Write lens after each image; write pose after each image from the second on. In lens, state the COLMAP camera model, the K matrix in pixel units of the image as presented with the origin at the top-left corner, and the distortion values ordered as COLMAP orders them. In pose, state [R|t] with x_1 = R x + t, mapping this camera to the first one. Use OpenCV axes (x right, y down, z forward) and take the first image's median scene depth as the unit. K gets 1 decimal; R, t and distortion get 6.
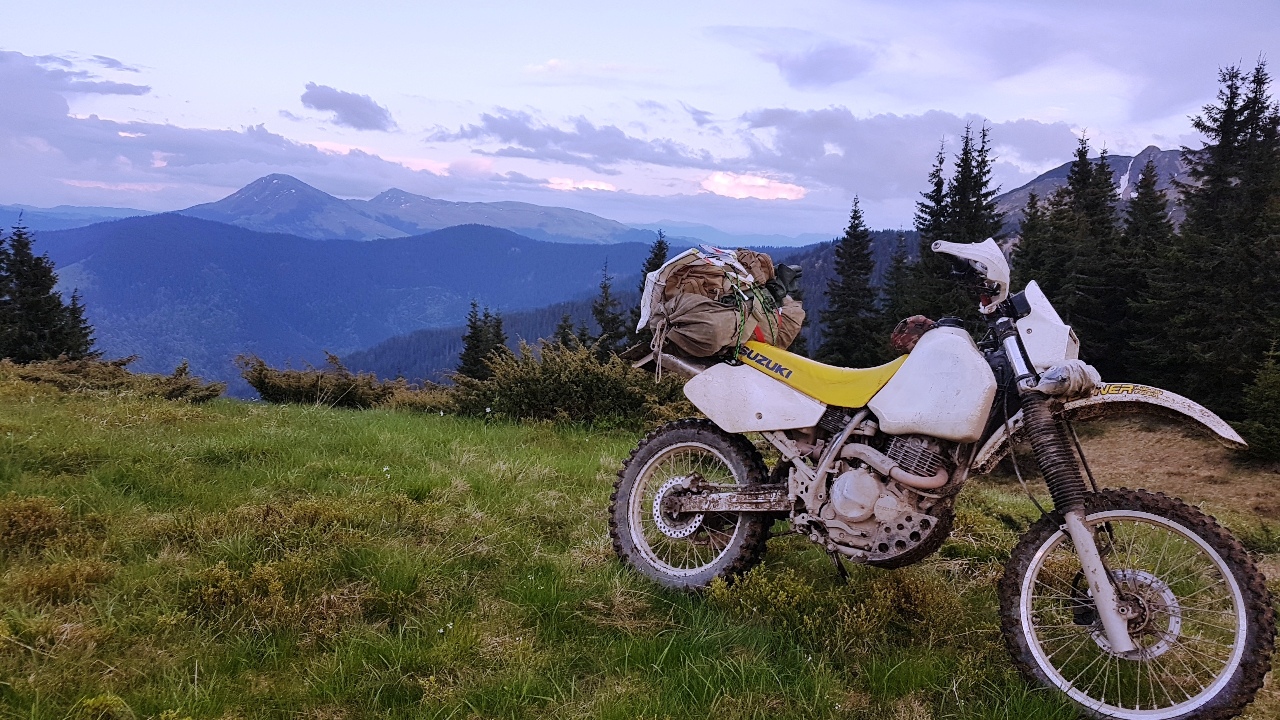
lens RADIAL K [[962.1, 0, 640.0], [0, 962.1, 360.0], [0, 0, 1]] dist [0.004424, -0.003496]
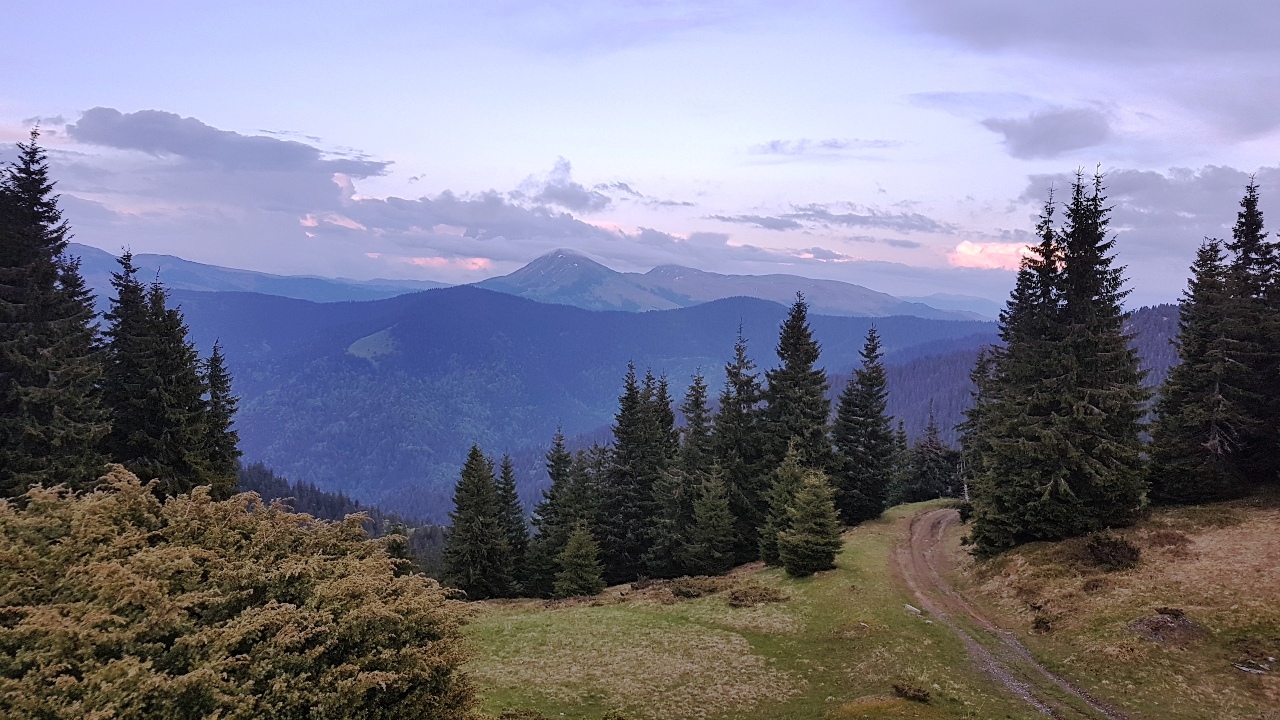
lens RADIAL K [[967.0, 0, 700.7], [0, 967.0, 361.9], [0, 0, 1]] dist [0.016794, 0.004893]
pose [[0.971980, 0.017537, -0.234410, 0.221495], [-0.034999, 0.996895, -0.070540, 0.010803], [0.232445, 0.076767, 0.969575, 0.052488]]
